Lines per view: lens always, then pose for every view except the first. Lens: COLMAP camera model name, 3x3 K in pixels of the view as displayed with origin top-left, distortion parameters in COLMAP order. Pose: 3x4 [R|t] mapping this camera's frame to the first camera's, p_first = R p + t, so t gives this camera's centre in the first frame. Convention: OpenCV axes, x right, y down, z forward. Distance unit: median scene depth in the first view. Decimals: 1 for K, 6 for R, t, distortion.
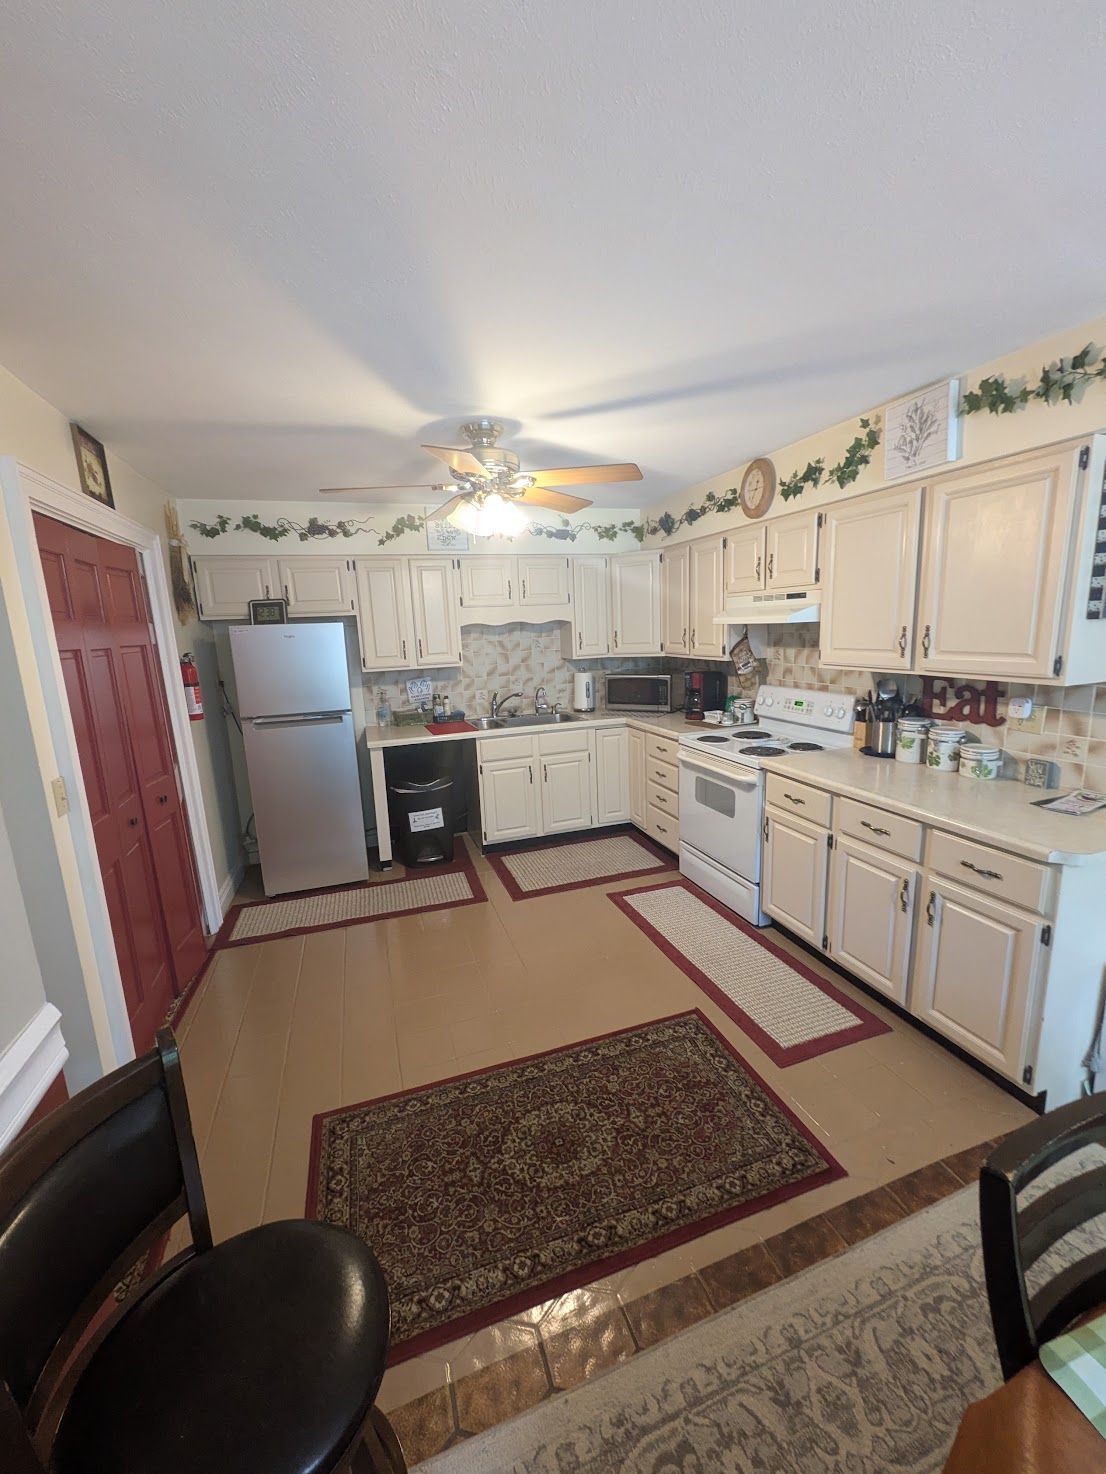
lens RADIAL K [[590.6, 0, 556.3], [0, 590.6, 739.3], [0, 0, 1]] dist [-0.006701, 0.000141]
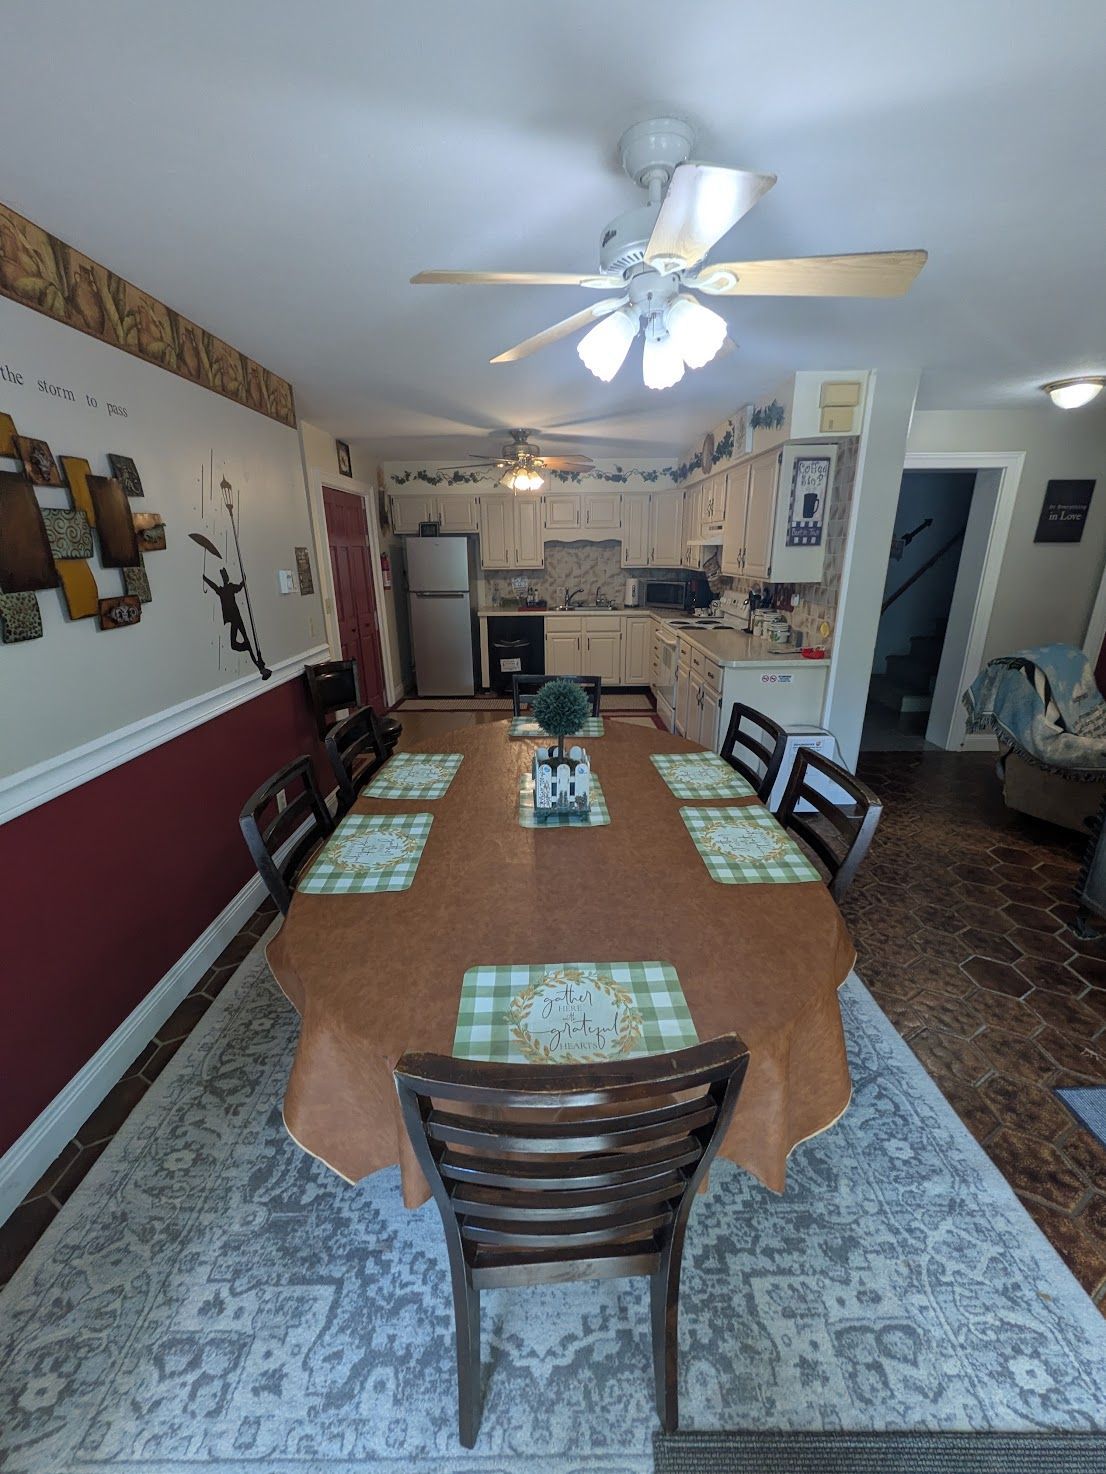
lens RADIAL K [[590.6, 0, 553.5], [0, 590.6, 743.7], [0, 0, 1]] dist [-0.006701, 0.000141]
pose [[0.944541, 0.131626, -0.300862, 0.405918], [-0.089019, 0.984481, 0.151234, 0.093650], [0.316099, -0.116065, 0.941600, -0.511847]]
